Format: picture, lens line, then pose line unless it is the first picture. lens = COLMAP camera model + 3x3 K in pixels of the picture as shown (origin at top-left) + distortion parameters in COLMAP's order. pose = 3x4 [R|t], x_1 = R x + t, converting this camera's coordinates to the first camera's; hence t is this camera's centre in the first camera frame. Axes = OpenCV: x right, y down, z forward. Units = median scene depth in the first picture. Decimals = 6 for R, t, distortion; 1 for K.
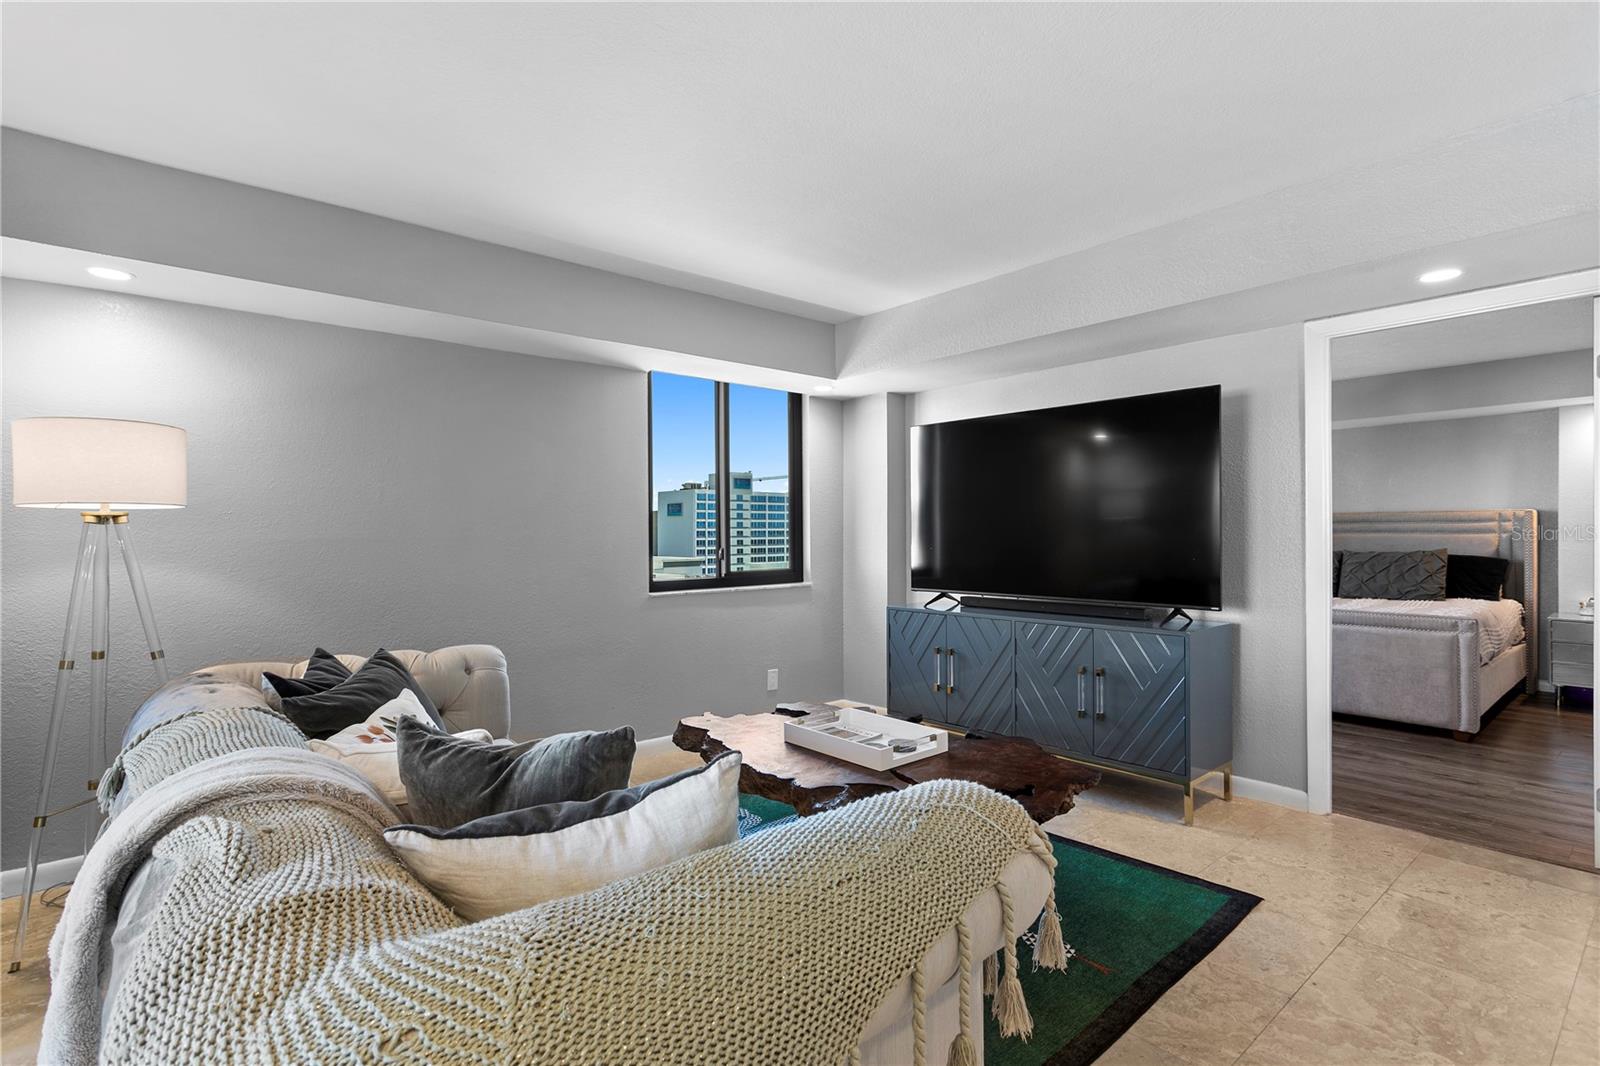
lens RADIAL K [[761.8, 0, 802.7], [0, 761.8, 538.9], [0, 0, 1]] dist [0.003367, 0.000470]
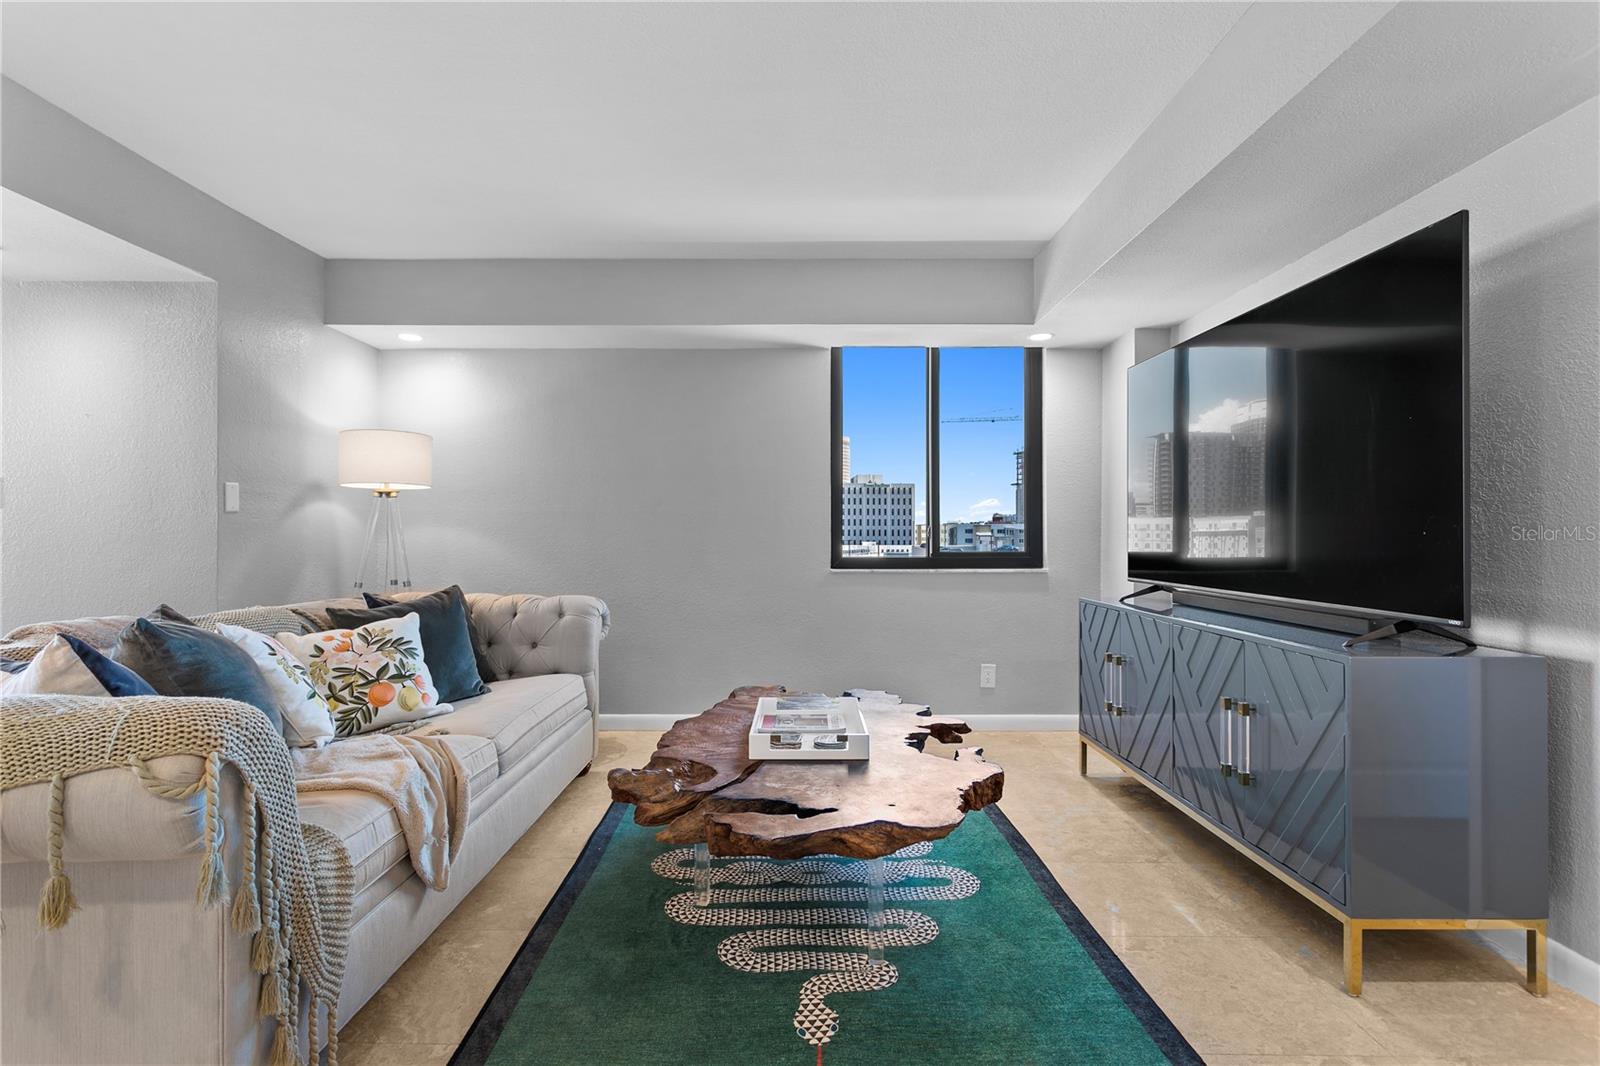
lens RADIAL K [[761.8, 0, 799.4], [0, 761.8, 528.6], [0, 0, 1]] dist [0.003367, 0.000470]
pose [[0.753425, 0.003268, -0.657525, 0.409775], [-0.010906, 0.999912, -0.007526, 0.025500], [0.657443, 0.012841, 0.753395, 0.210214]]
